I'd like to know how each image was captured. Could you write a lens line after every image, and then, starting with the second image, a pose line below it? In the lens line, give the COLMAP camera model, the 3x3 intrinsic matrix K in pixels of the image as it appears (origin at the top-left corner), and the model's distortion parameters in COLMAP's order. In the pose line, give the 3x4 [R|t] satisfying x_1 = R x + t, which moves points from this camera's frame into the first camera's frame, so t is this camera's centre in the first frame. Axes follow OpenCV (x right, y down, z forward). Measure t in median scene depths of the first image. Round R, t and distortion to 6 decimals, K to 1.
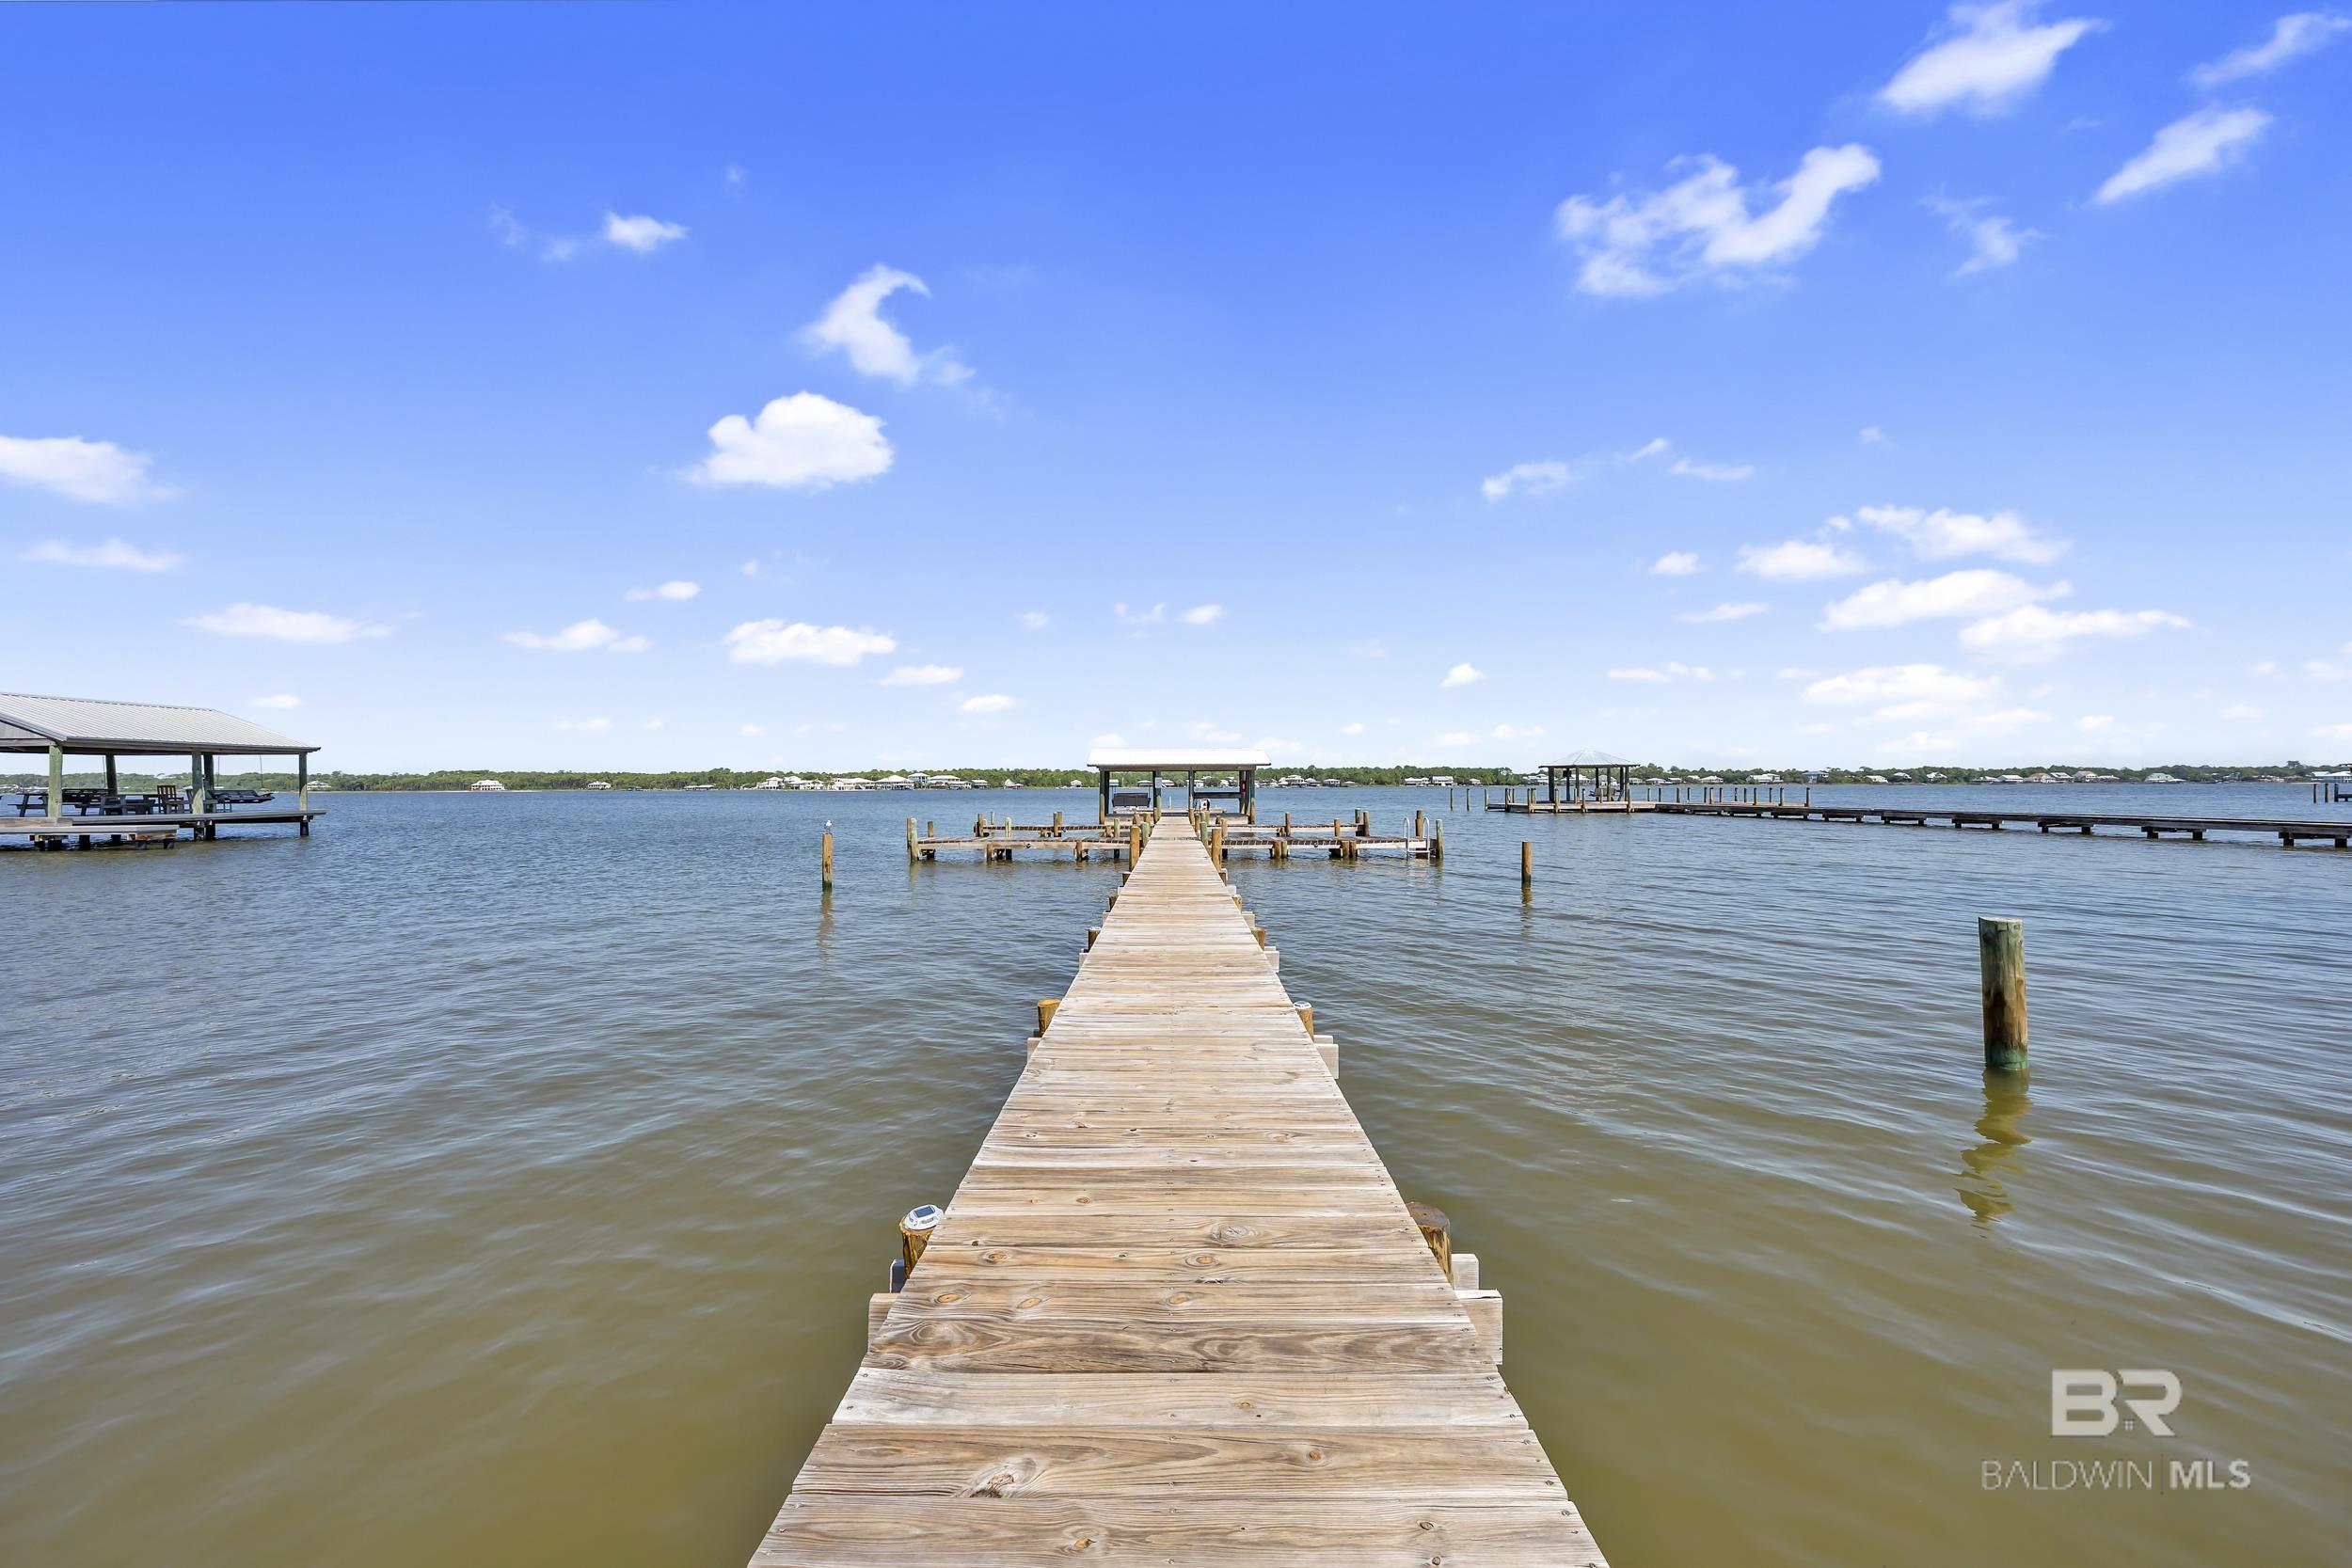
lens RADIAL K [[846.0, 0, 1184.6], [0, 846.0, 785.3], [0, 0, 1]] dist [-0.000796, 0.000002]
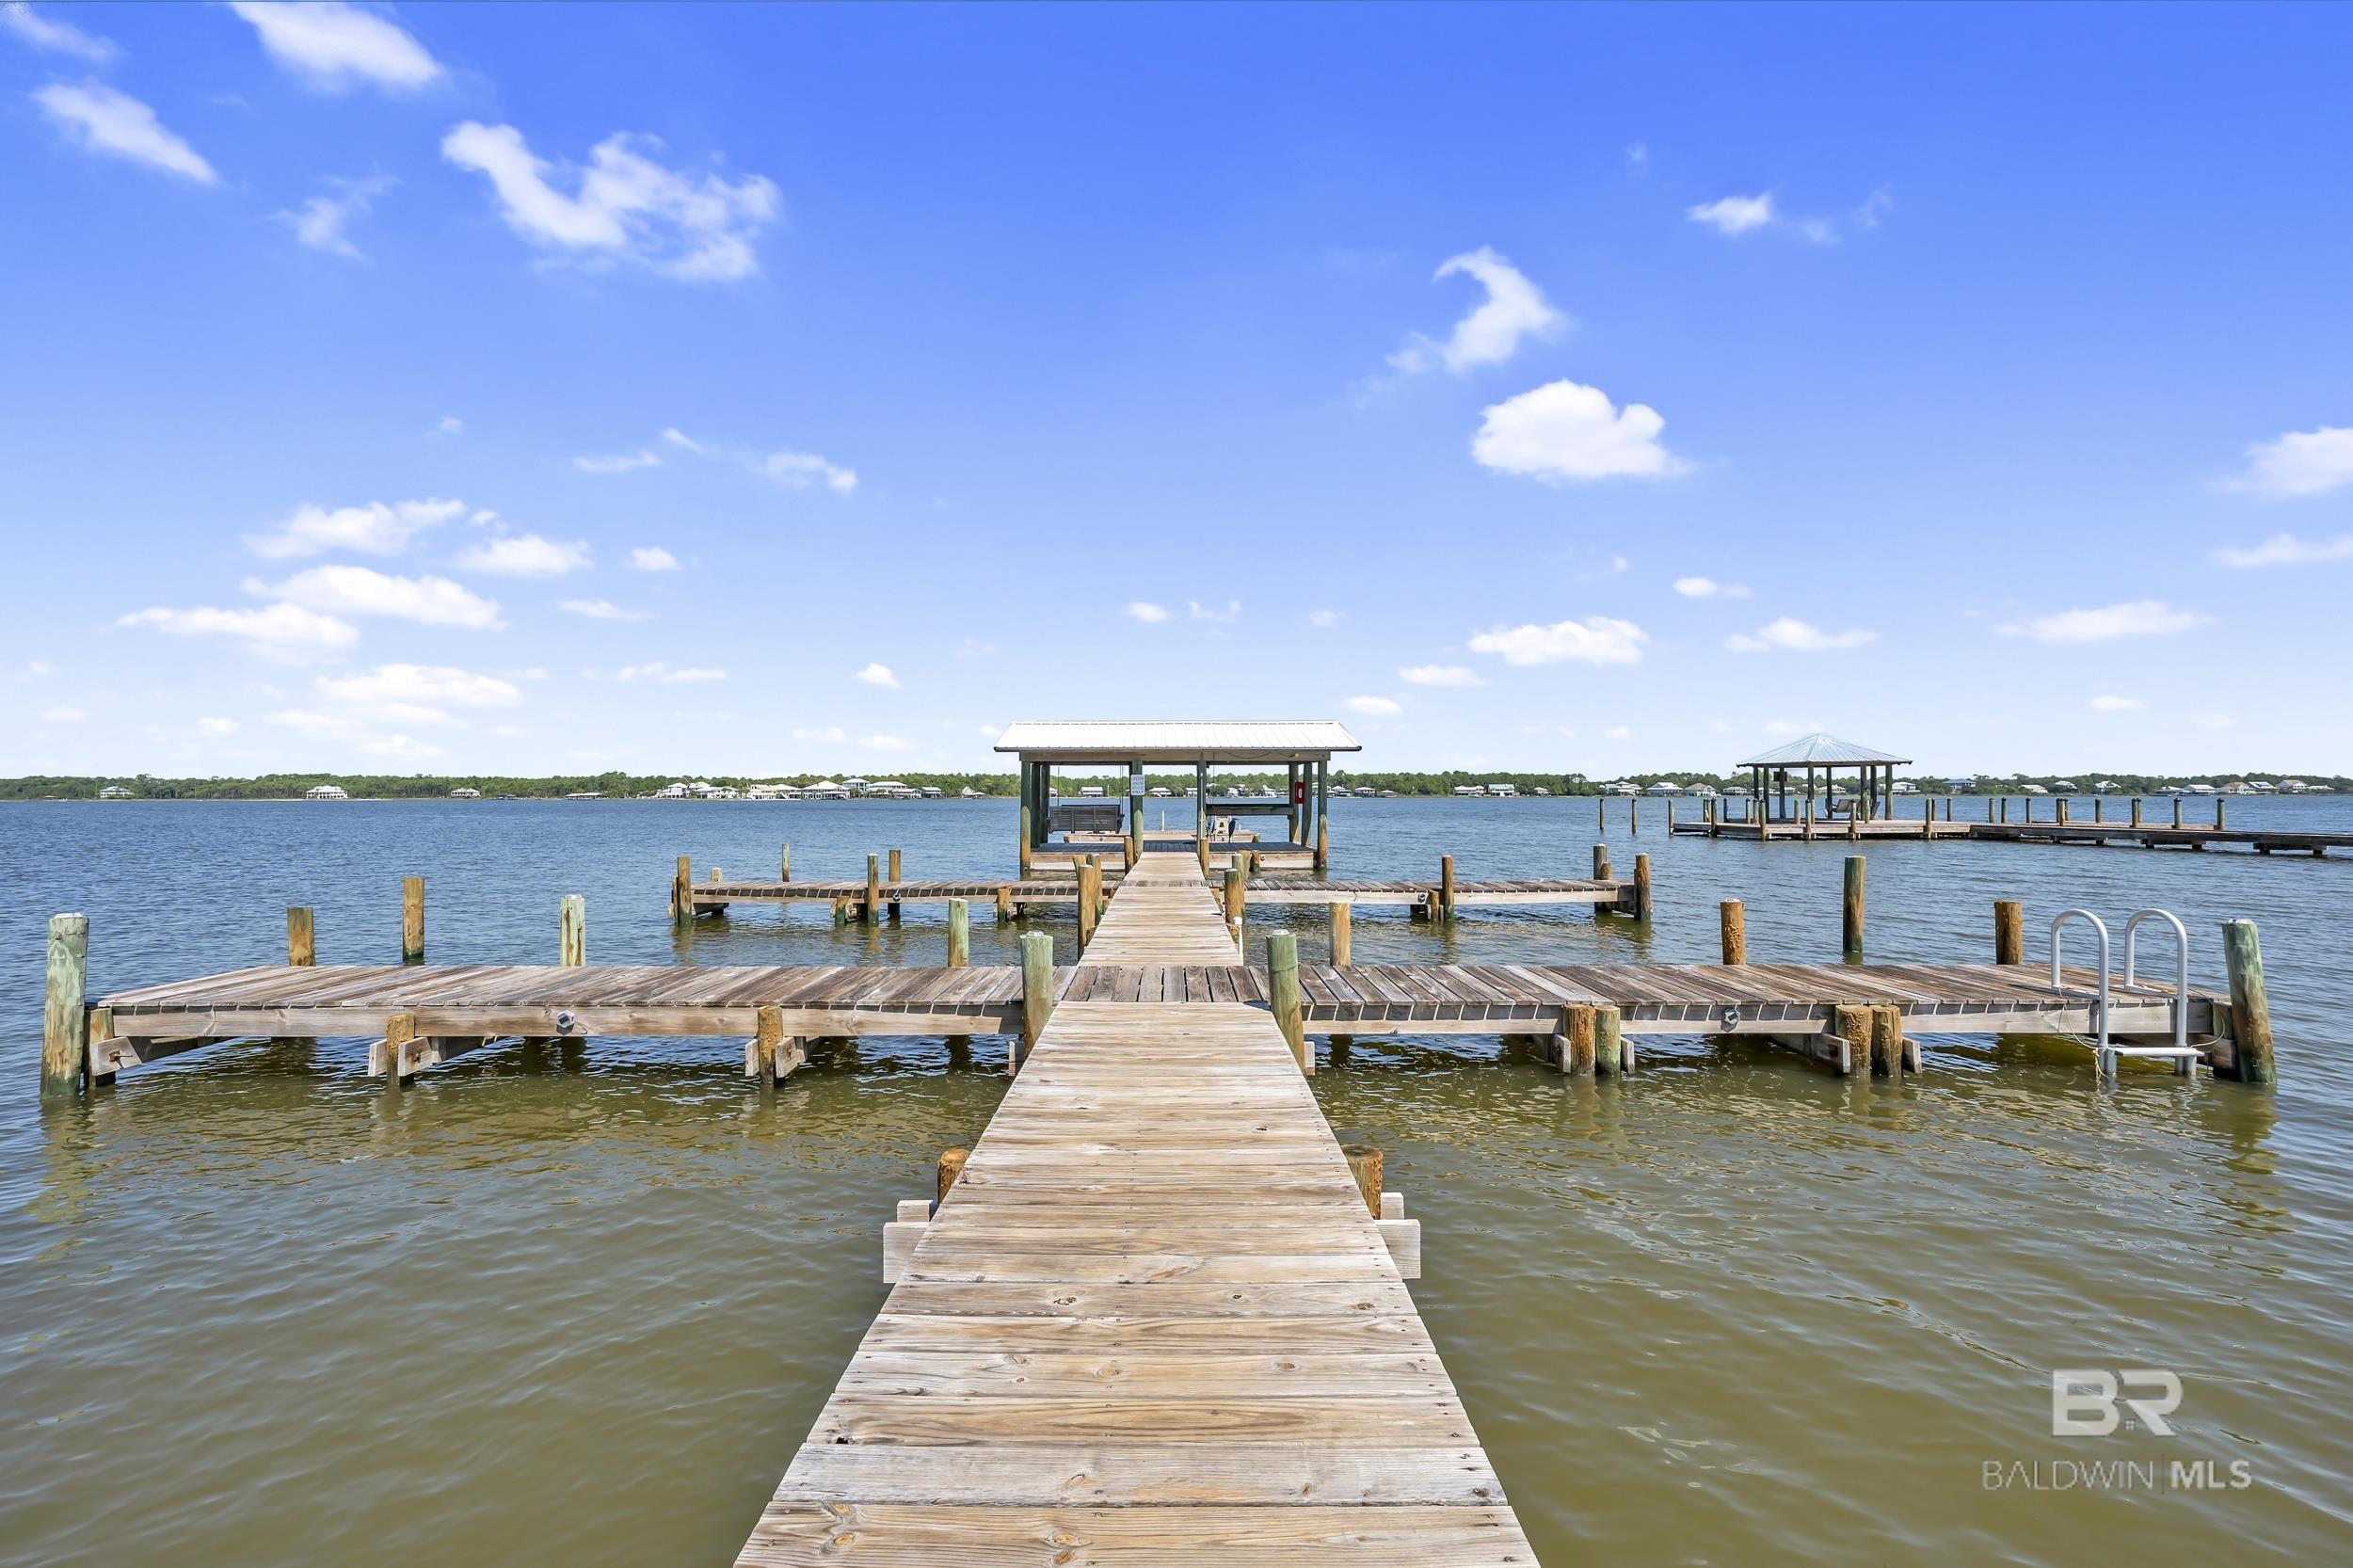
lens RADIAL K [[846.4, 0, 1185.1], [0, 846.4, 785.3], [0, 0, 1]] dist [-0.000796, 0.000002]
pose [[0.999986, 0.002708, 0.004467, -0.001734], [-0.002652, 0.999918, -0.012558, 0.001345], [-0.004501, 0.012546, 0.999911, 0.192782]]
